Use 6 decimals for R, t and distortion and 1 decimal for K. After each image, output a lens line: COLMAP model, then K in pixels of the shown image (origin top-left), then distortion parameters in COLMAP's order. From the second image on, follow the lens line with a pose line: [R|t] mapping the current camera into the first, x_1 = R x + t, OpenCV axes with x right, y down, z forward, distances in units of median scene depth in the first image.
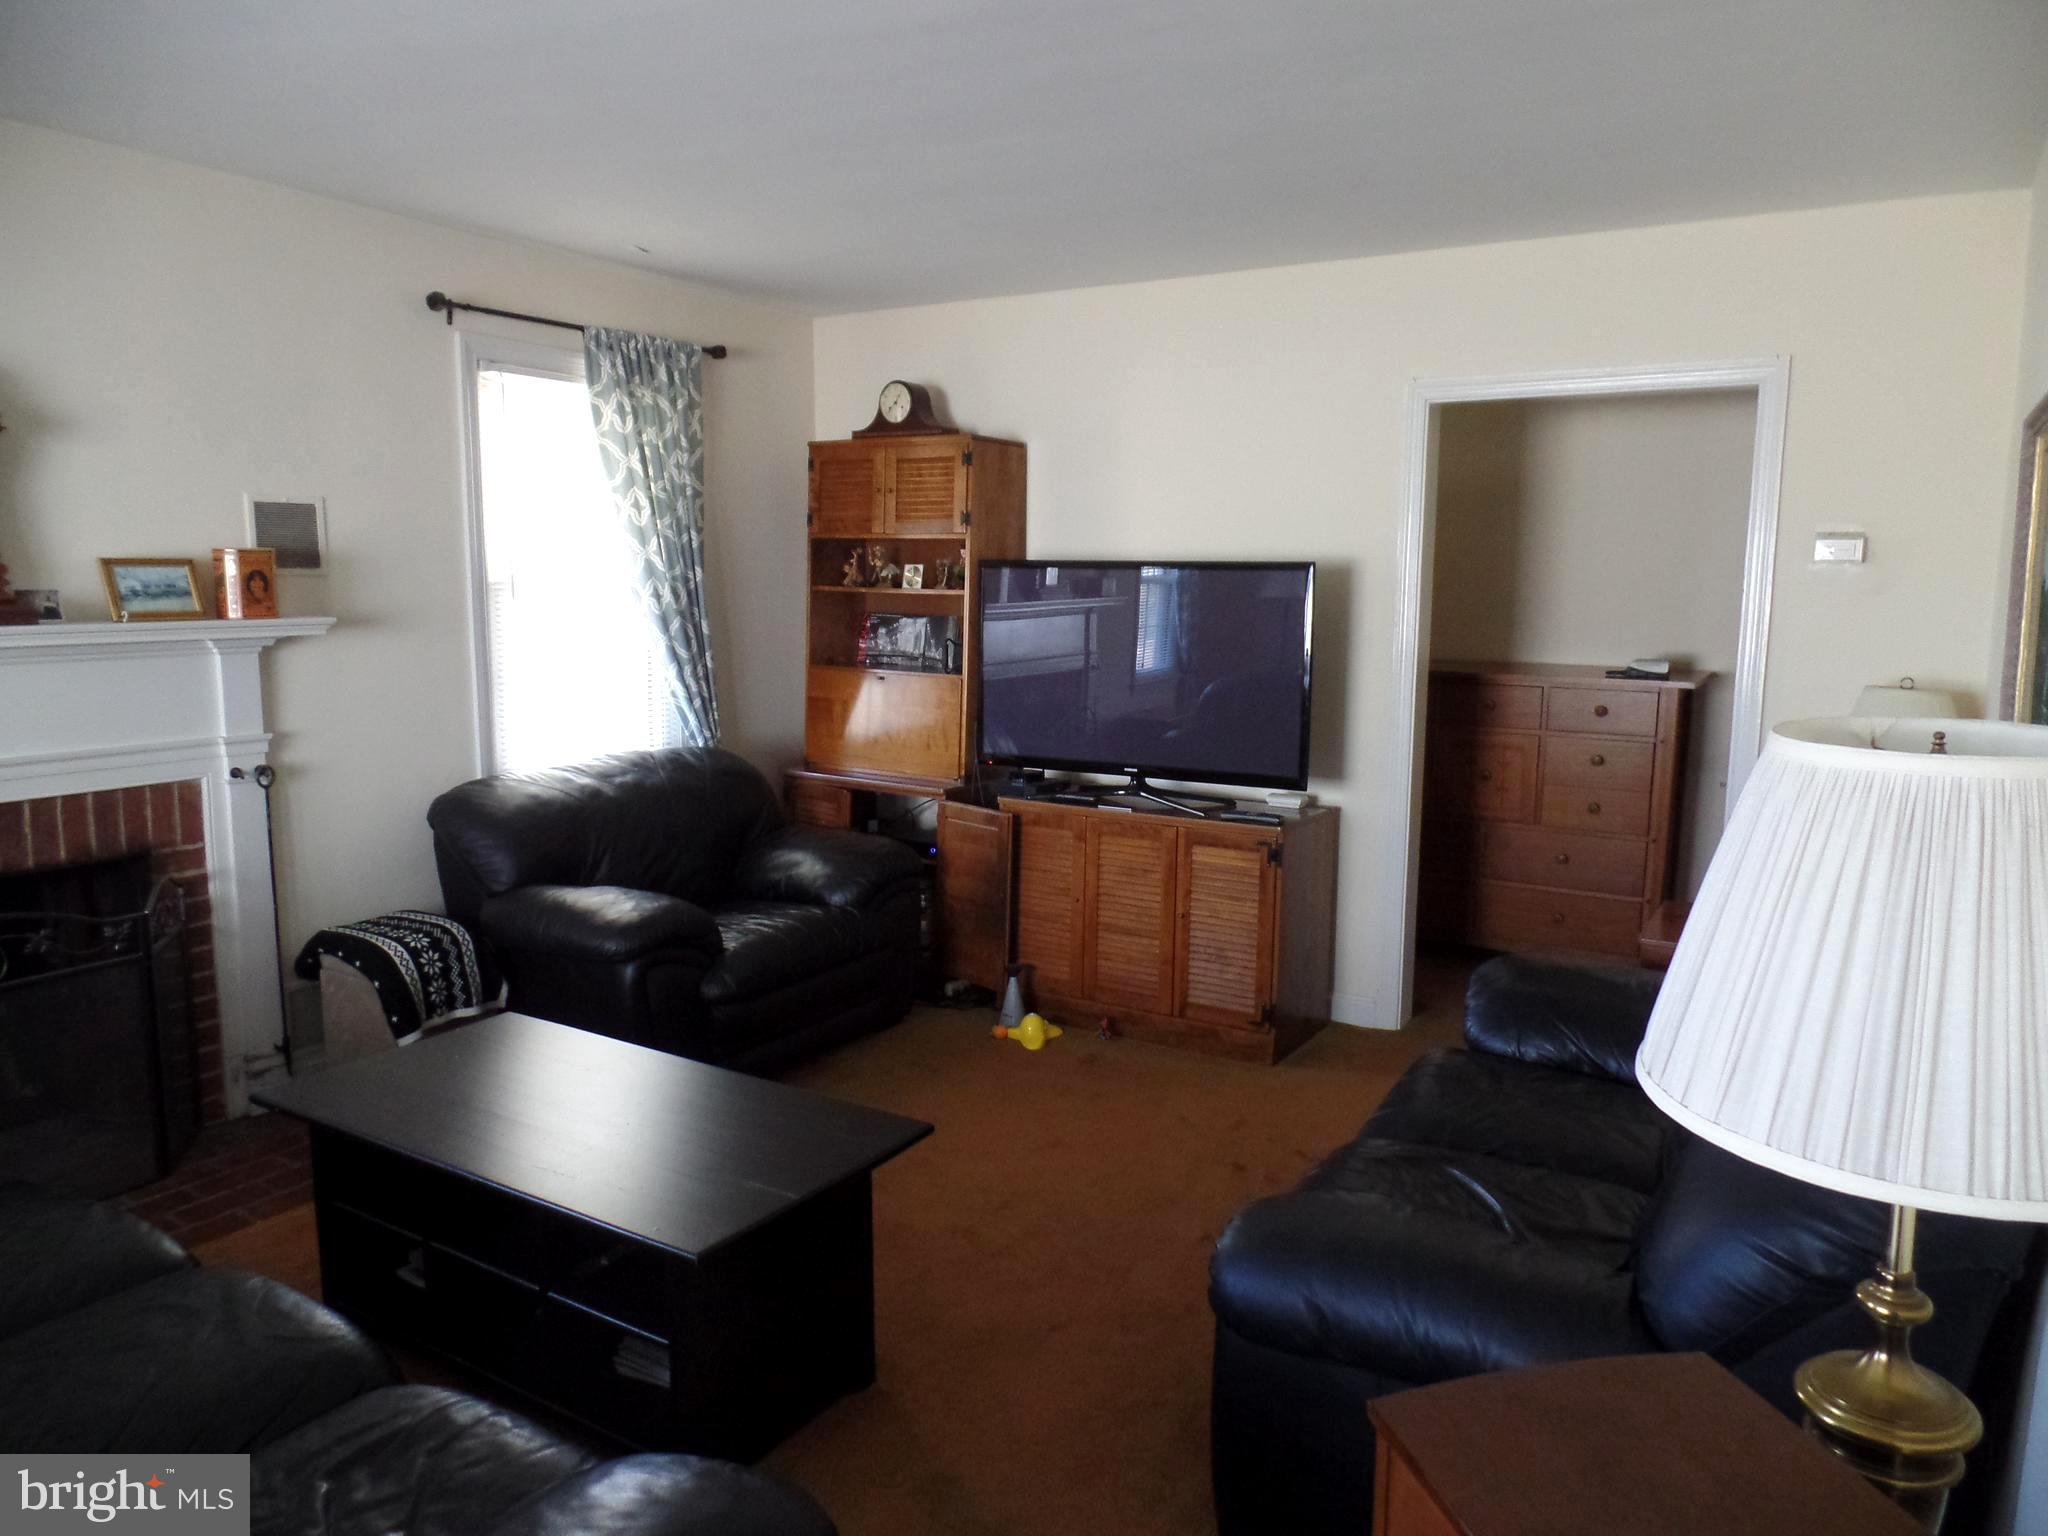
lens RADIAL K [[1366.1, 0, 1024.0], [0, 1366.1, 768.0], [0, 0, 1]] dist [-0.026450, -0.000362]
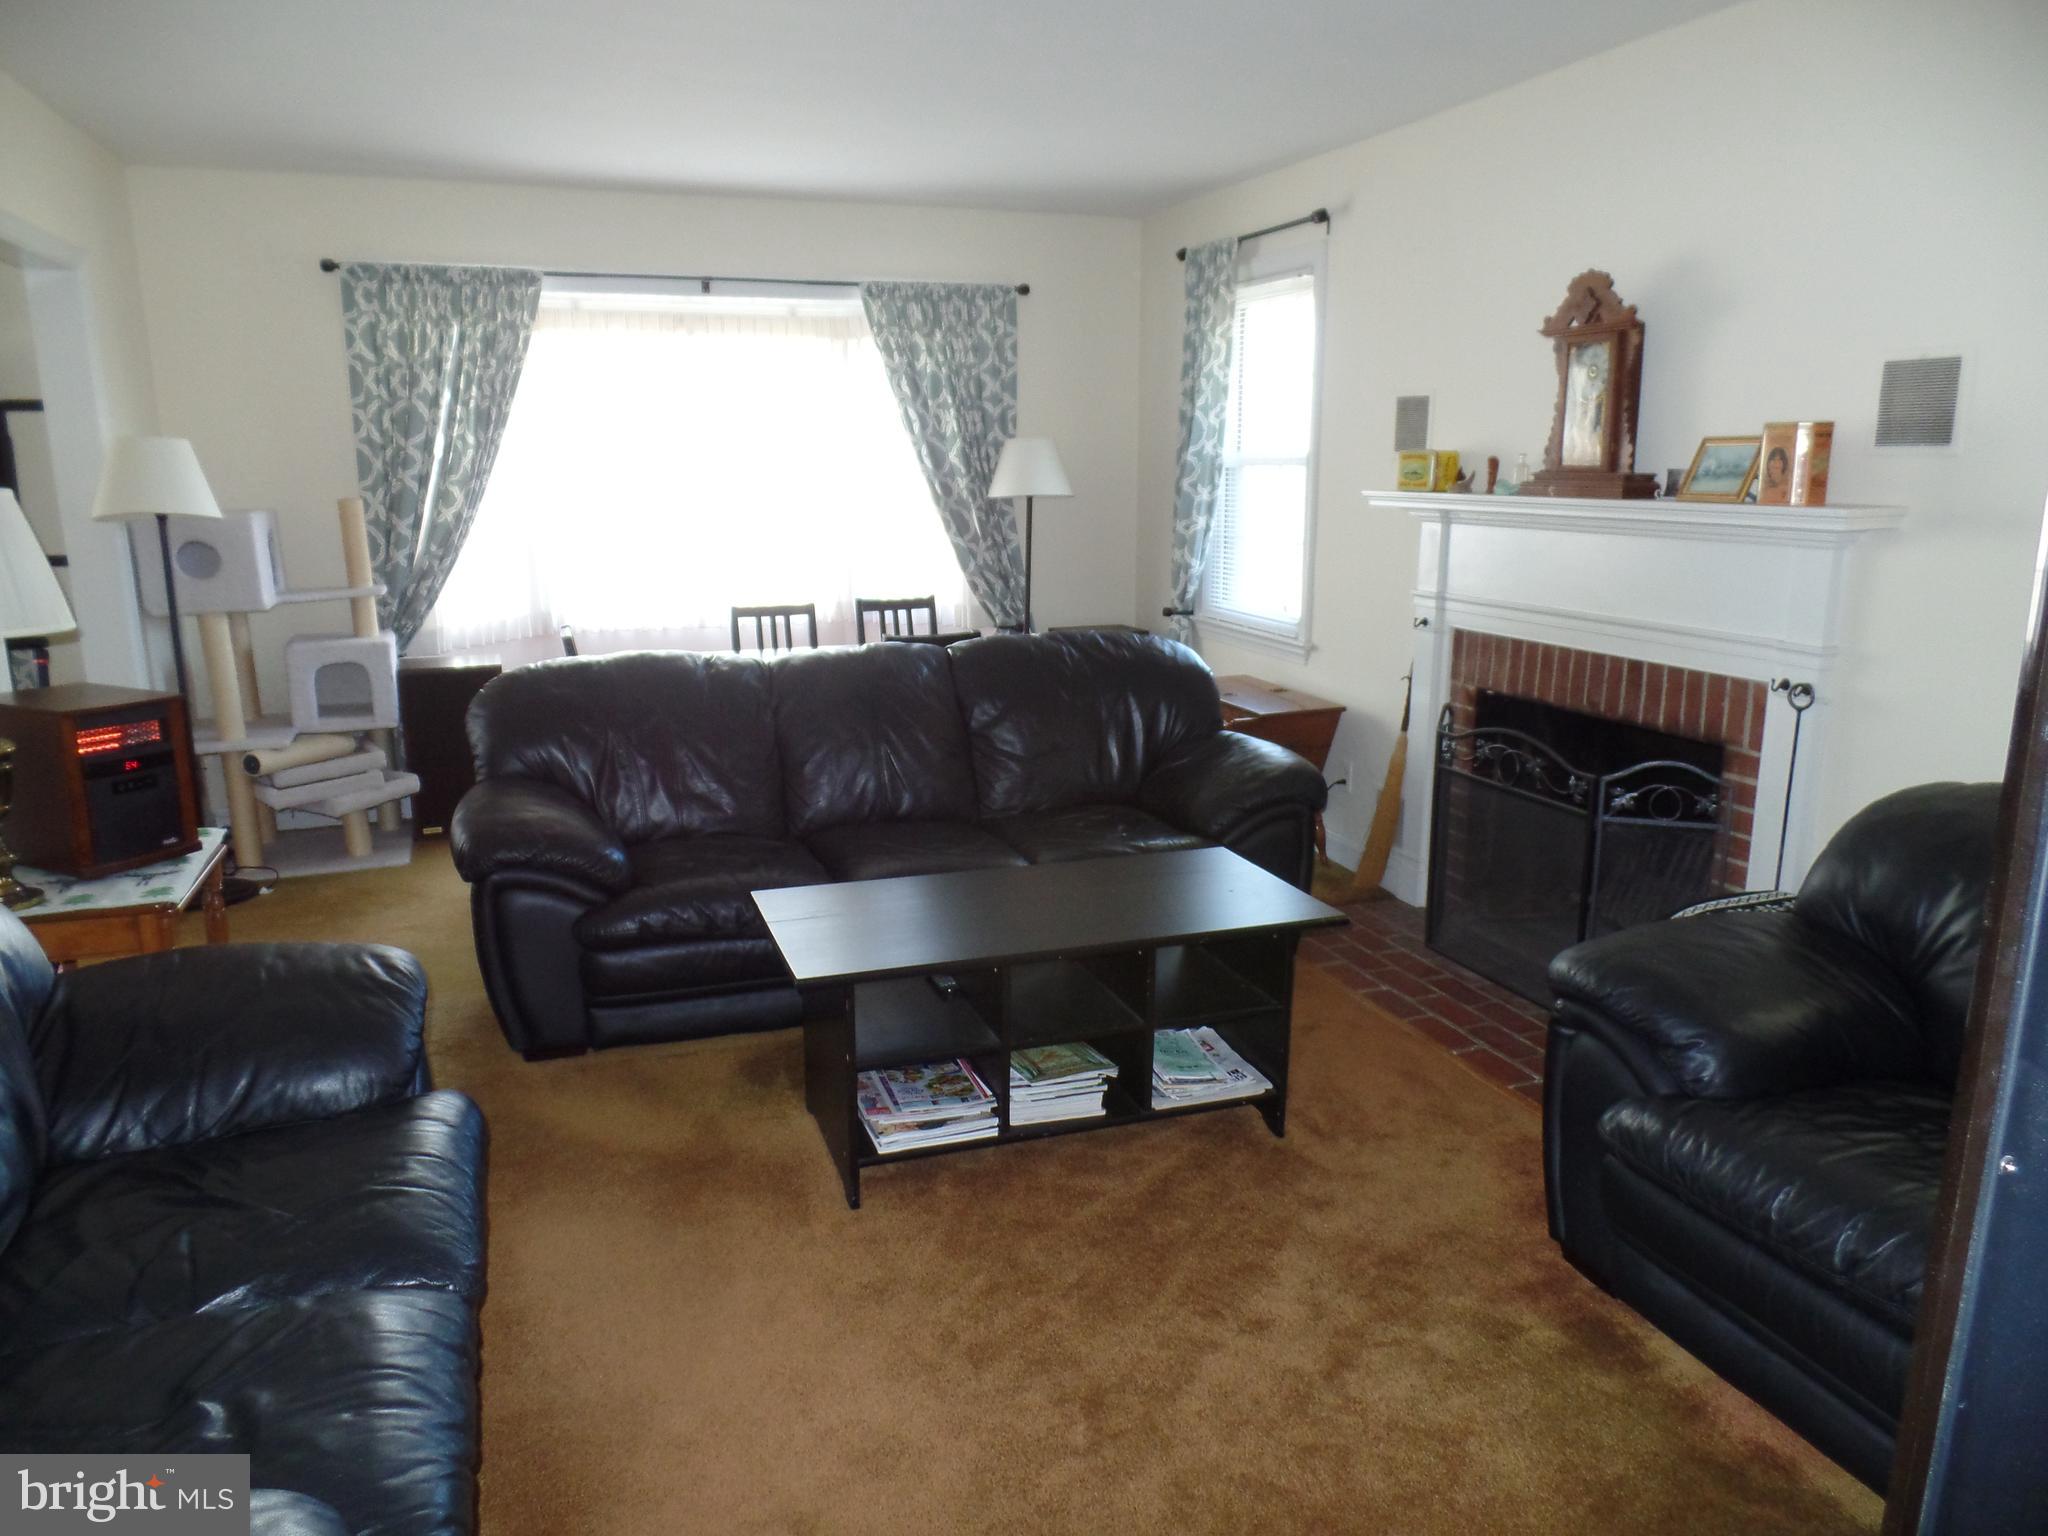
lens RADIAL K [[1366.1, 0, 1024.0], [0, 1366.1, 768.0], [0, 0, 1]] dist [-0.026450, -0.000362]
pose [[-0.604580, 0.161737, -0.779951, 0.407282], [-0.123876, 0.948164, 0.292642, -0.141759], [0.786853, 0.273542, -0.553206, 1.124513]]
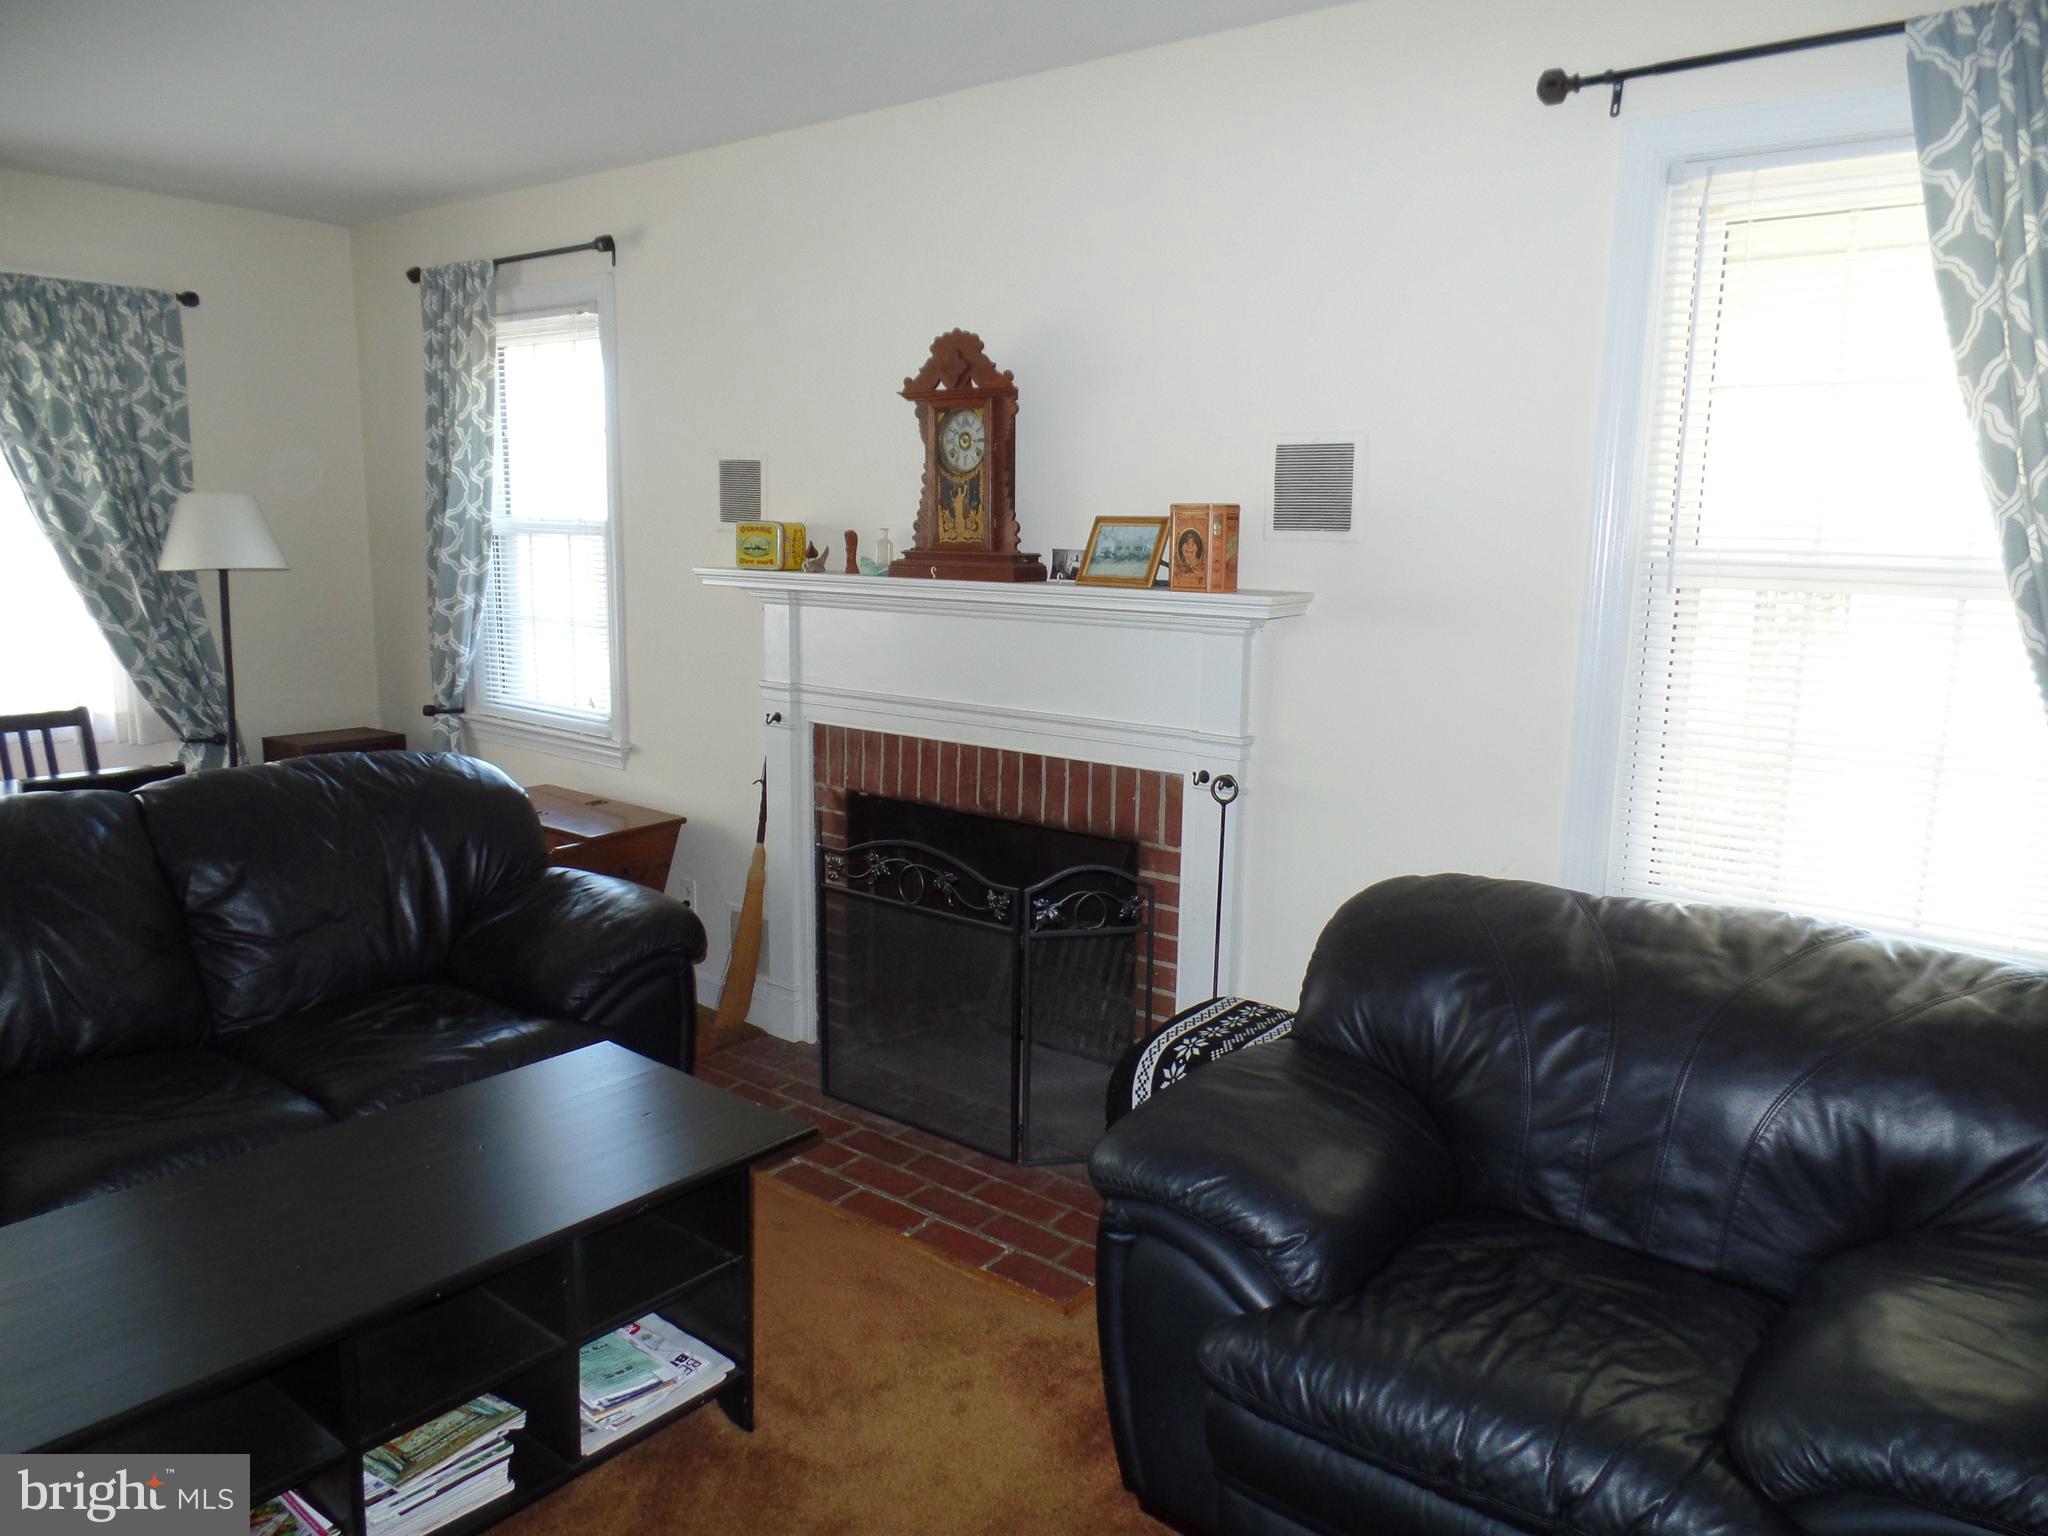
lens RADIAL K [[1388.4, 0, 1024.0], [0, 1388.4, 768.0], [0, 0, 1]] dist [-0.007626, 0.005201]
pose [[-0.095242, 0.154280, -0.983426, 0.266864], [-0.164329, 0.971926, 0.168391, -0.128365], [0.981797, 0.177643, -0.067216, 0.959200]]
